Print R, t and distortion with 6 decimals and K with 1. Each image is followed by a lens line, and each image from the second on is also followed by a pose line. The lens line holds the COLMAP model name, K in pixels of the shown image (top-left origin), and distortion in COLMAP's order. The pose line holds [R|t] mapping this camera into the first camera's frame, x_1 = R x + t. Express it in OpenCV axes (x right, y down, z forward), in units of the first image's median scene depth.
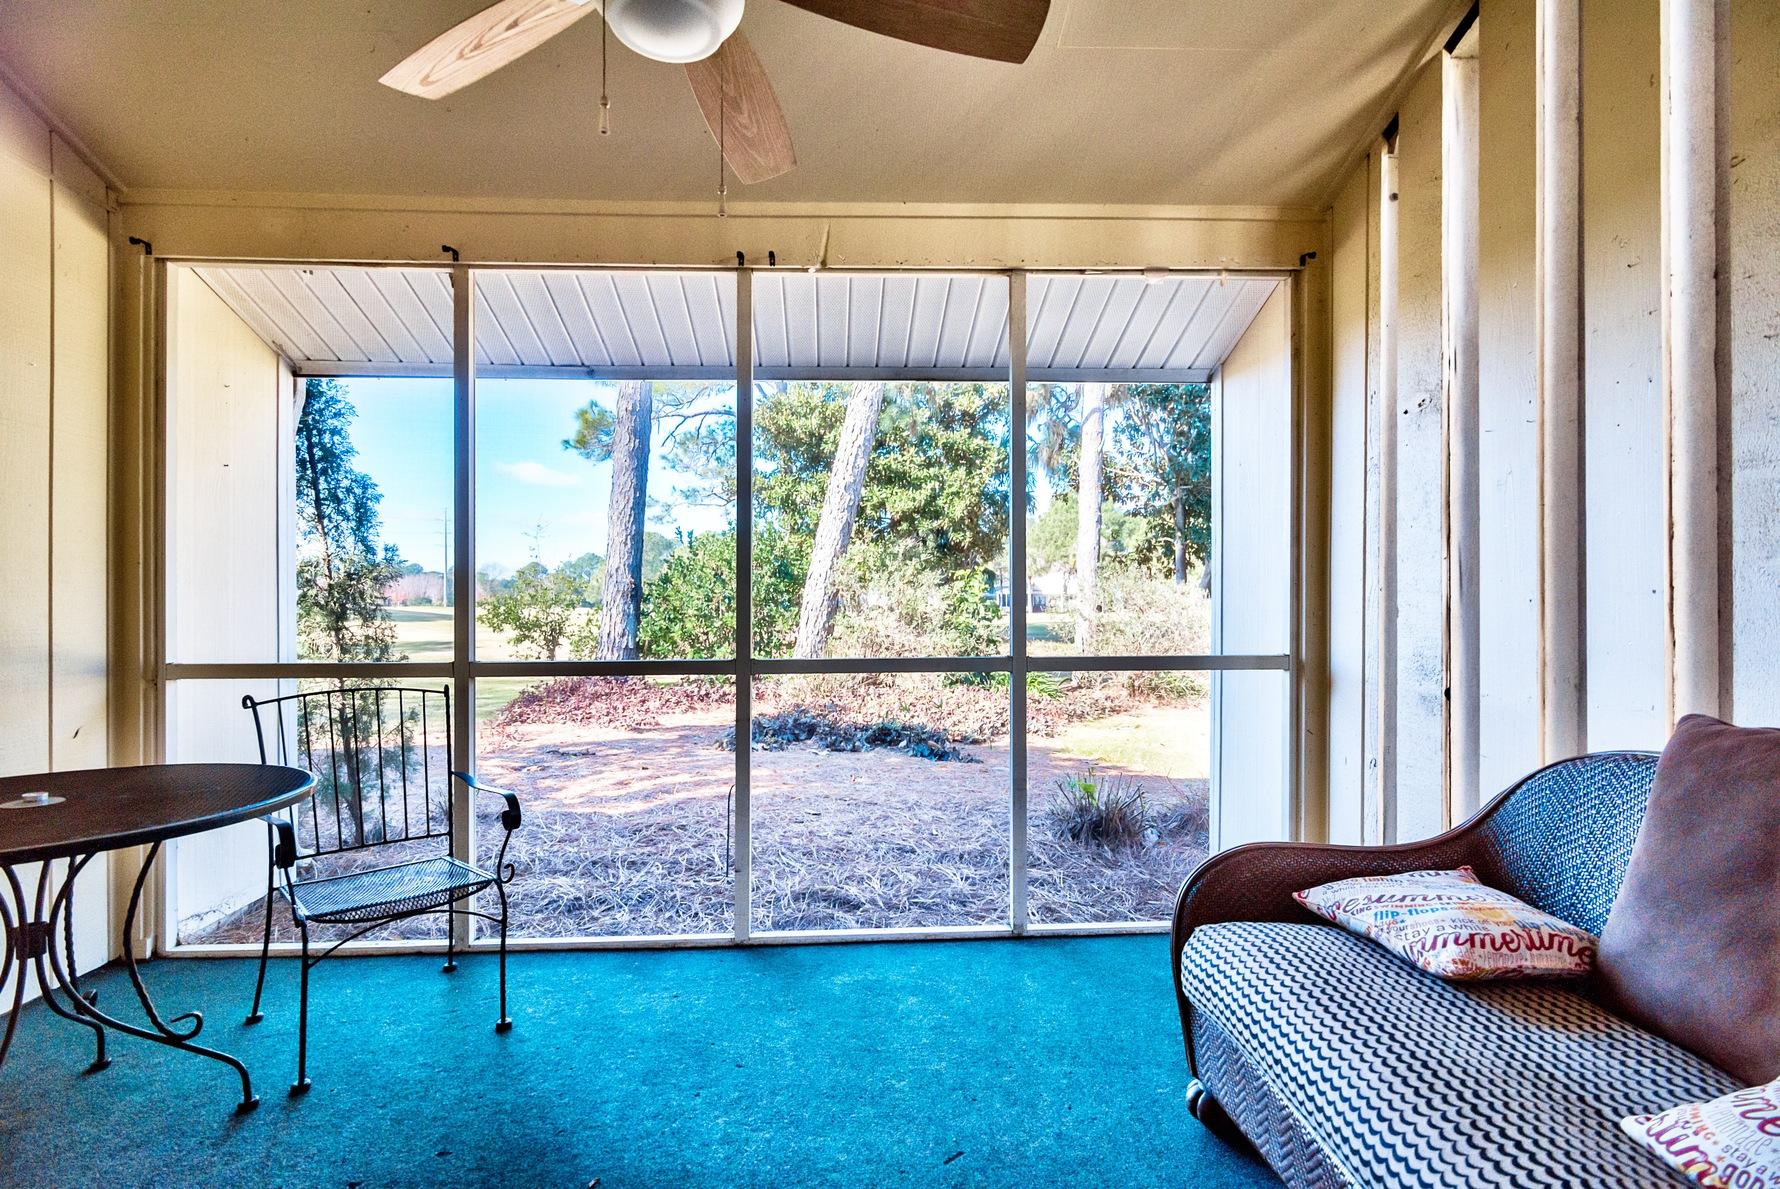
lens RADIAL K [[877.8, 0, 888.8], [0, 877.8, 599.5], [0, 0, 1]] dist [-0.002726, -0.000151]
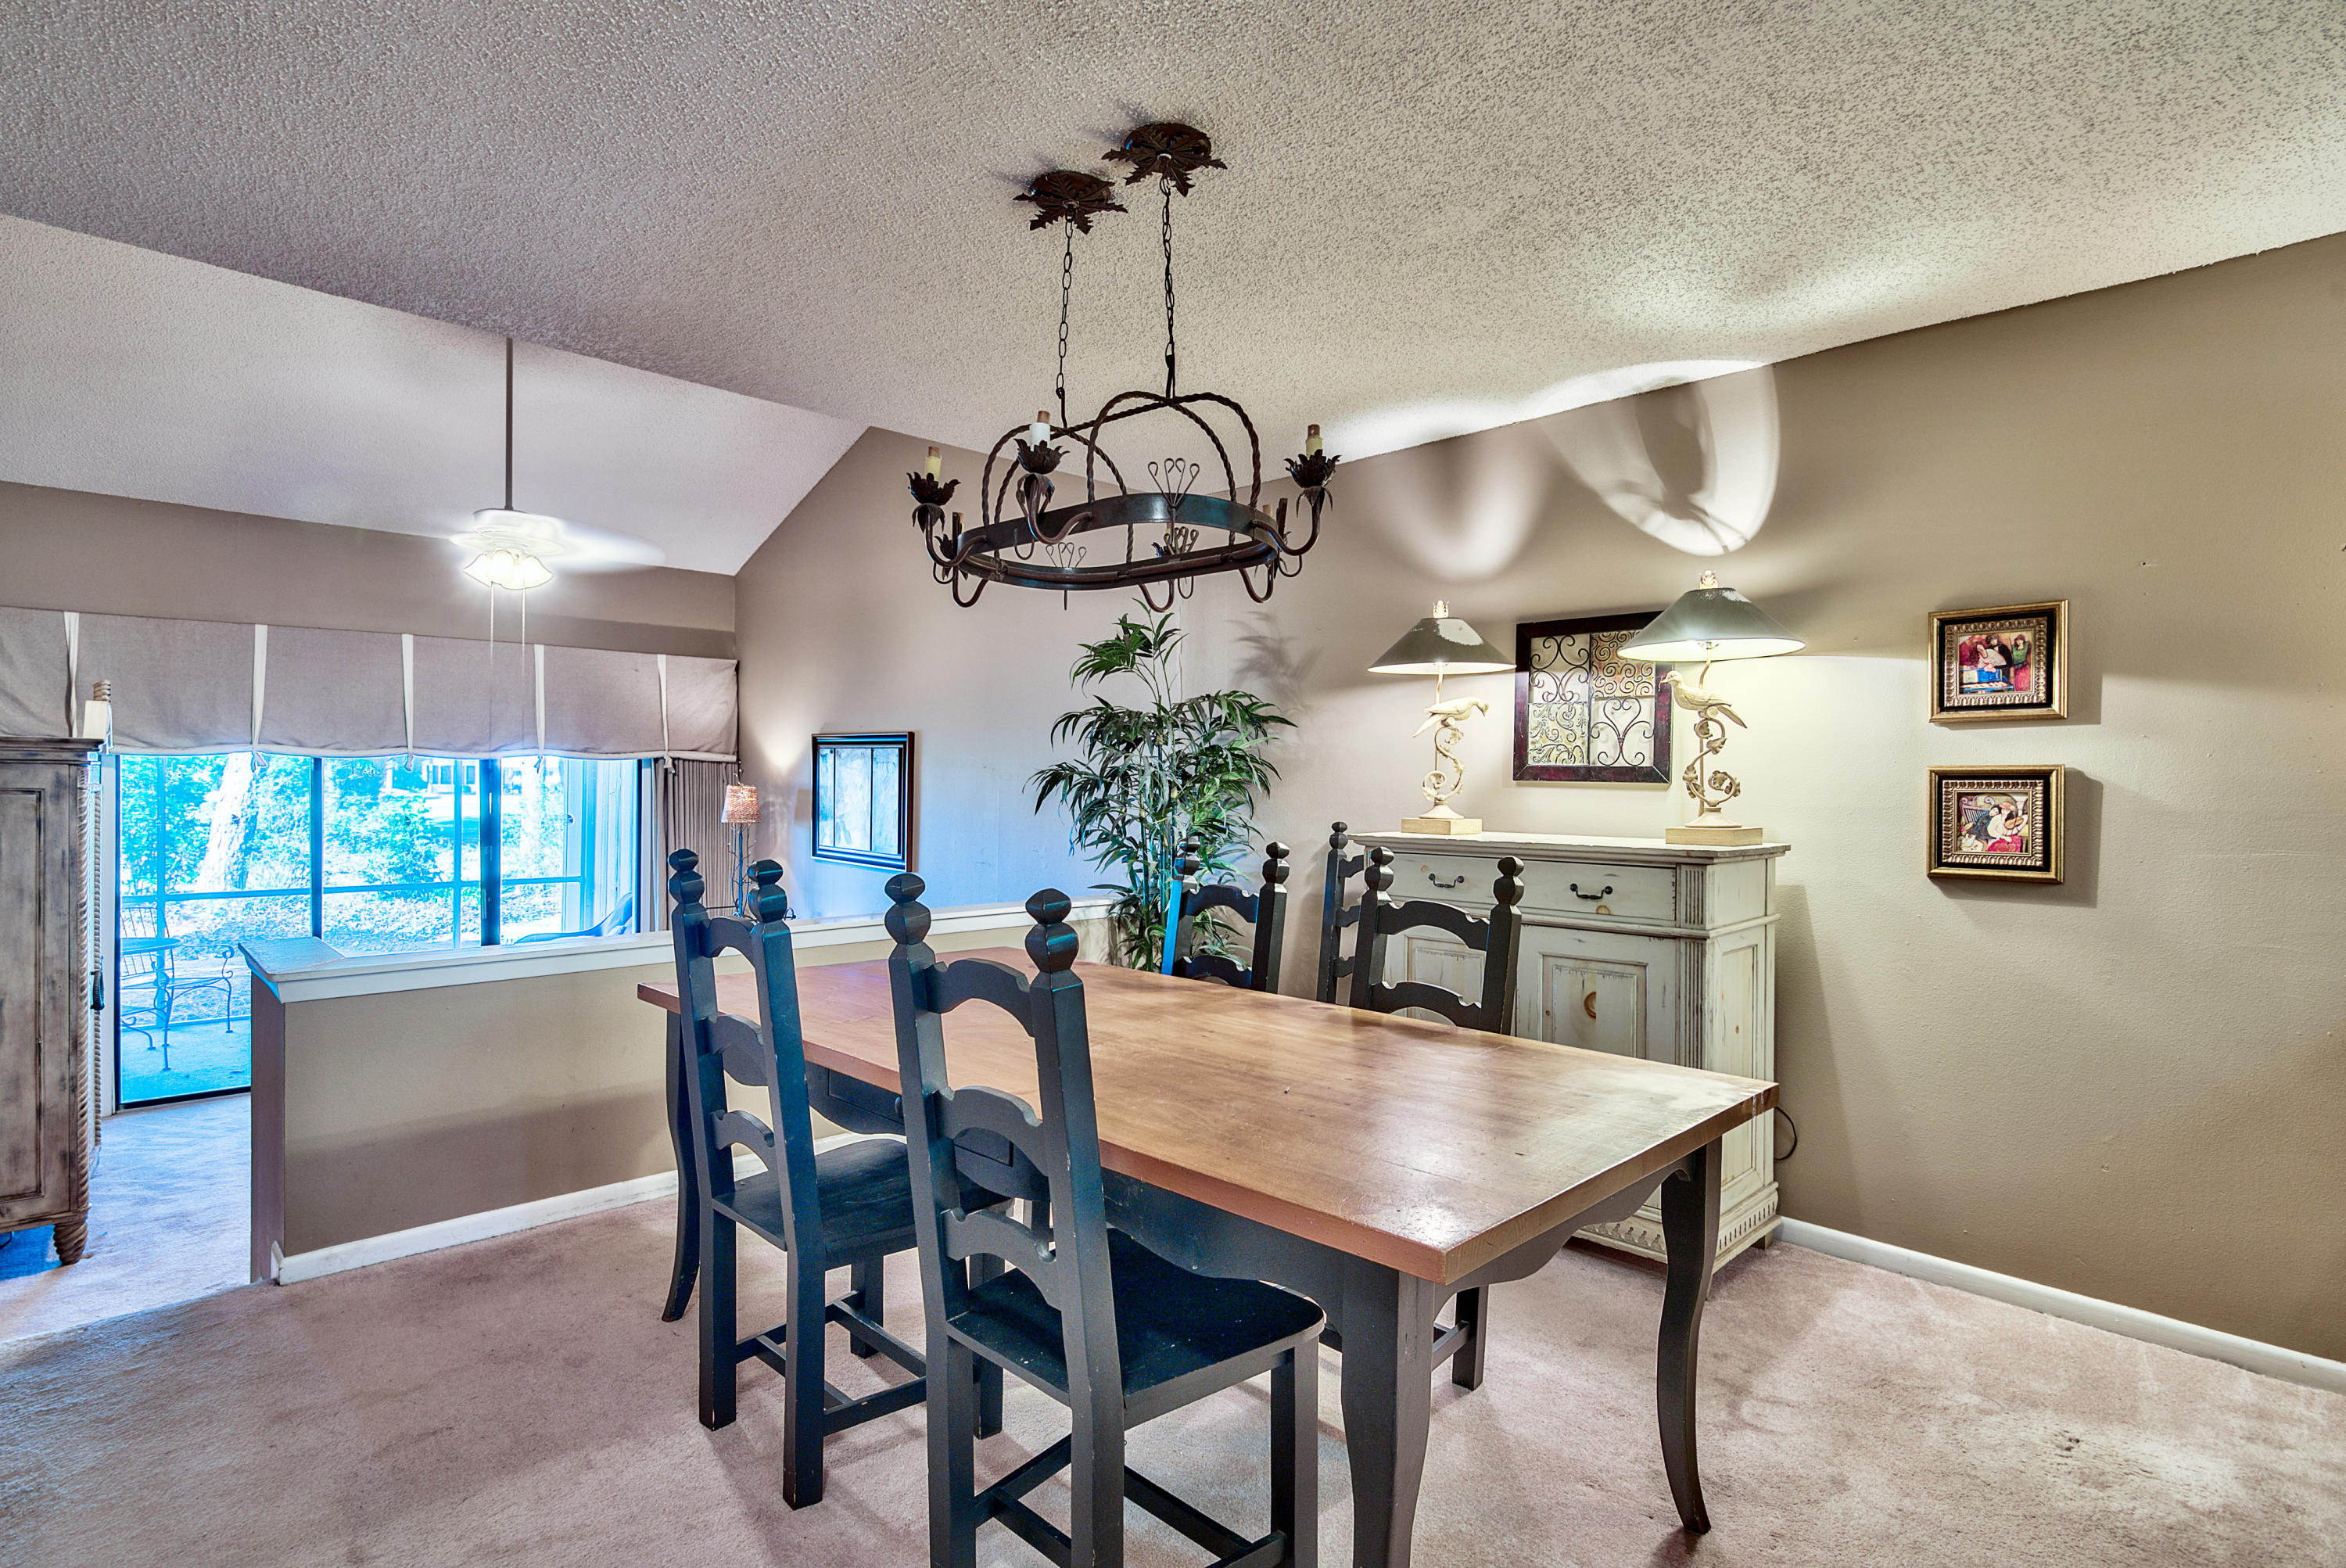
lens RADIAL K [[1156.9, 0, 1171.4], [0, 1156.9, 790.6], [0, 0, 1]] dist [-0.002726, -0.000151]
pose [[0.766433, 0.008861, 0.642263, -0.128237], [-0.019055, 0.999778, 0.008945, -0.081880], [-0.642042, -0.019094, 0.766432, -0.885850]]
